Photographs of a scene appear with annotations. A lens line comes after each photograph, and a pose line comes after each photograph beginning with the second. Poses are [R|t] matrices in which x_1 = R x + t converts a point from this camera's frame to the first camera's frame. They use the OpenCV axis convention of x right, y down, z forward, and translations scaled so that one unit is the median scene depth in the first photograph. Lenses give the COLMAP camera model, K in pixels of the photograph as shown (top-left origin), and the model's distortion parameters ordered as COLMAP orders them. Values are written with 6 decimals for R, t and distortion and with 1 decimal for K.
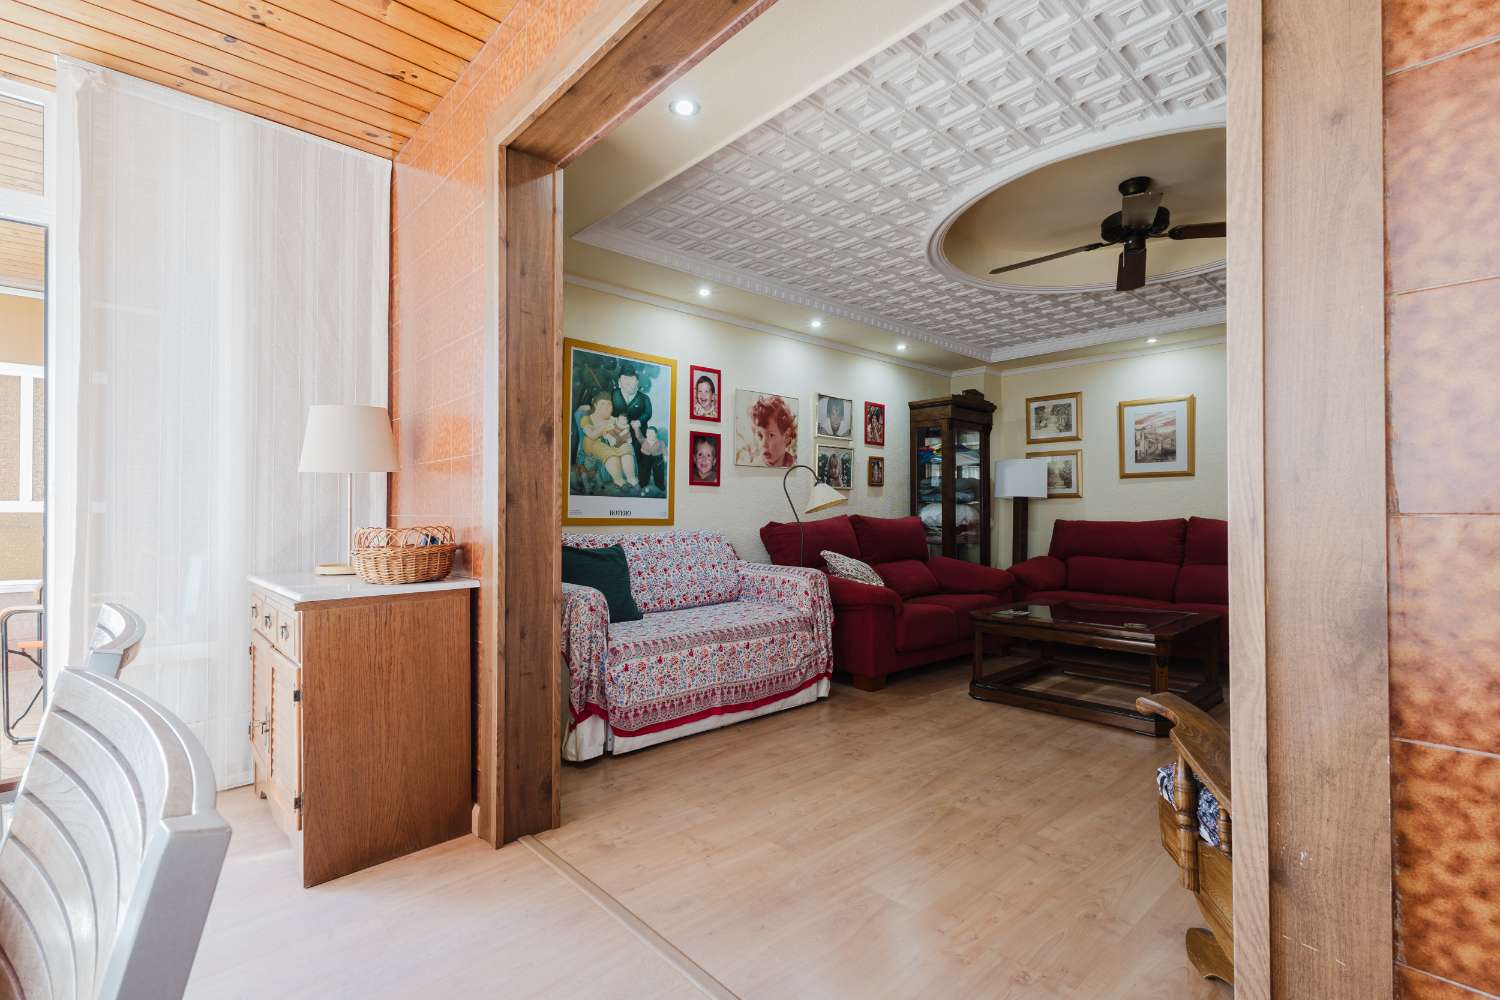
lens RADIAL K [[693.3, 0, 749.9], [0, 693.3, 507.2], [0, 0, 1]] dist [0.000067, -0.000037]
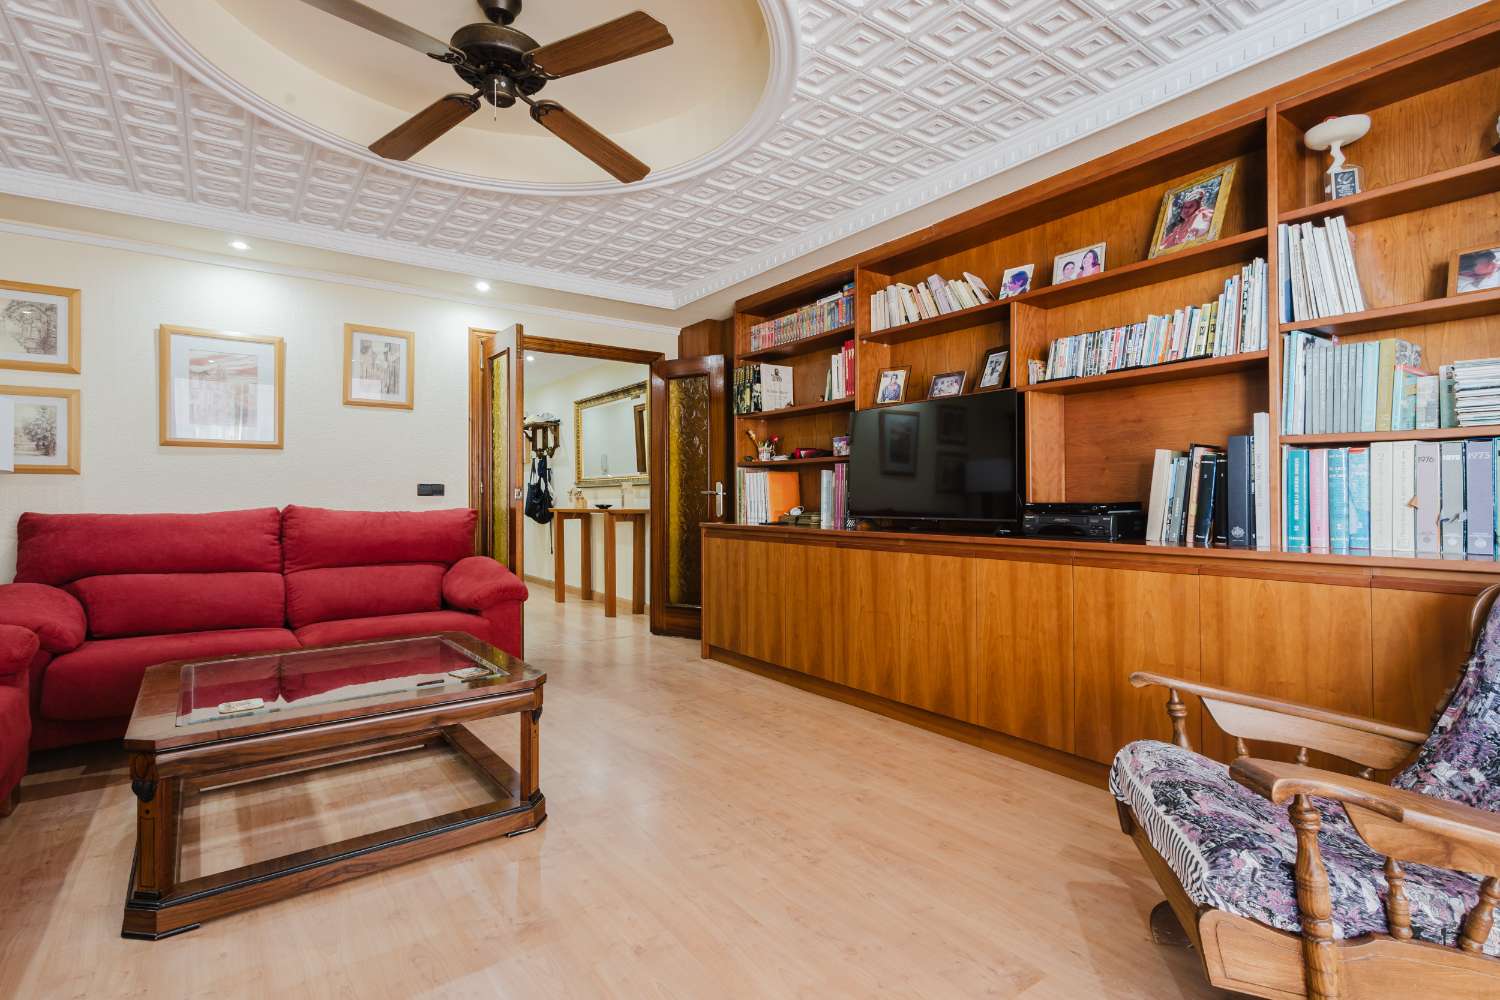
lens RADIAL K [[710.7, 0, 747.1], [0, 710.7, 495.9], [0, 0, 1]] dist [0.000140, -0.000092]
pose [[0.111283, 0.001644, 0.993787, -0.050002], [-0.008273, 0.999966, -0.000727, 0.000506], [-0.993754, -0.008141, 0.111293, 0.405197]]
